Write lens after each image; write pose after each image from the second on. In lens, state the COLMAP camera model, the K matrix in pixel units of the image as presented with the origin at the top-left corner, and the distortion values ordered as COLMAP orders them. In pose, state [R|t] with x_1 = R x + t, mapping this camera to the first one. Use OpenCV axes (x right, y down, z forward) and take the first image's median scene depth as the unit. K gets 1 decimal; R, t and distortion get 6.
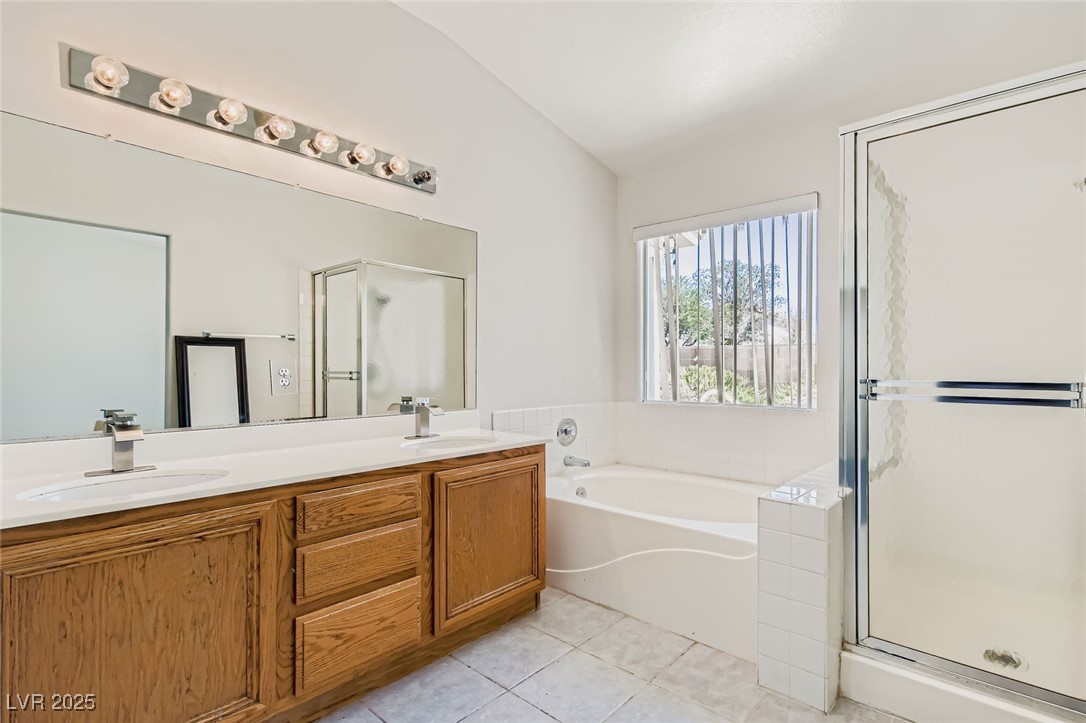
lens RADIAL K [[515.5, 0, 601.7], [0, 515.5, 362.9], [0, 0, 1]] dist [0.000523, -0.000153]
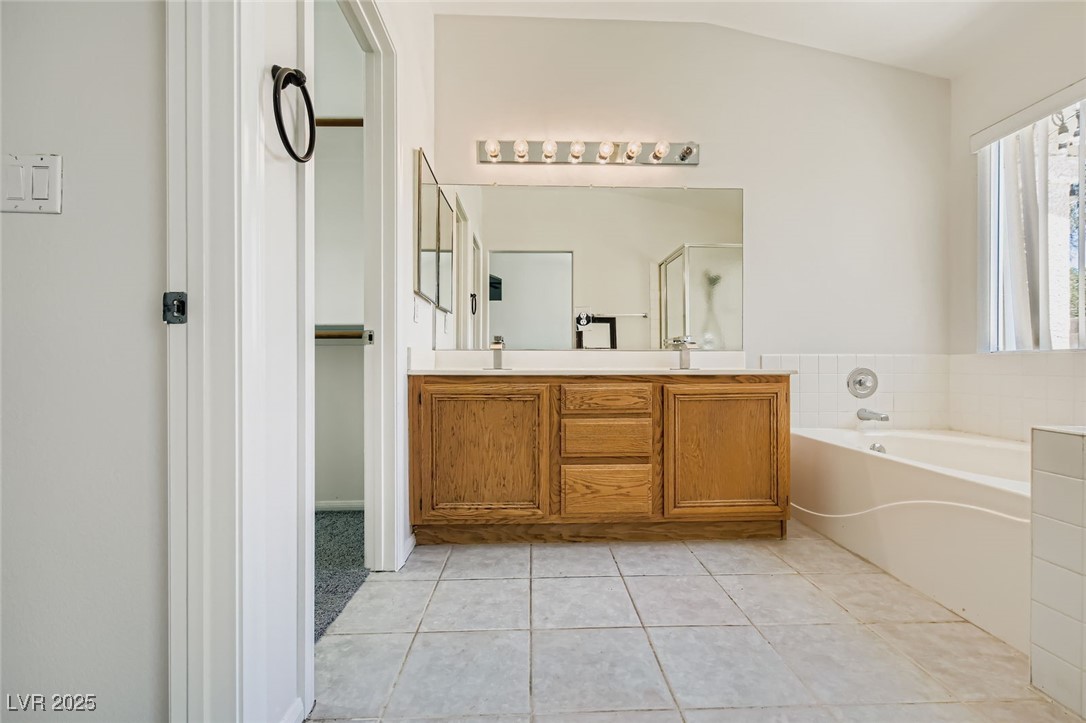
lens RADIAL K [[476.8, 0, 549.1], [0, 476.8, 359.8], [0, 0, 1]] dist [-0.000132, -0.000097]
pose [[0.652665, -0.012127, -0.757550, 0.370768], [0.009128, 0.999925, -0.008142, 0.165921], [0.757592, -0.001601, 0.652726, 0.053196]]
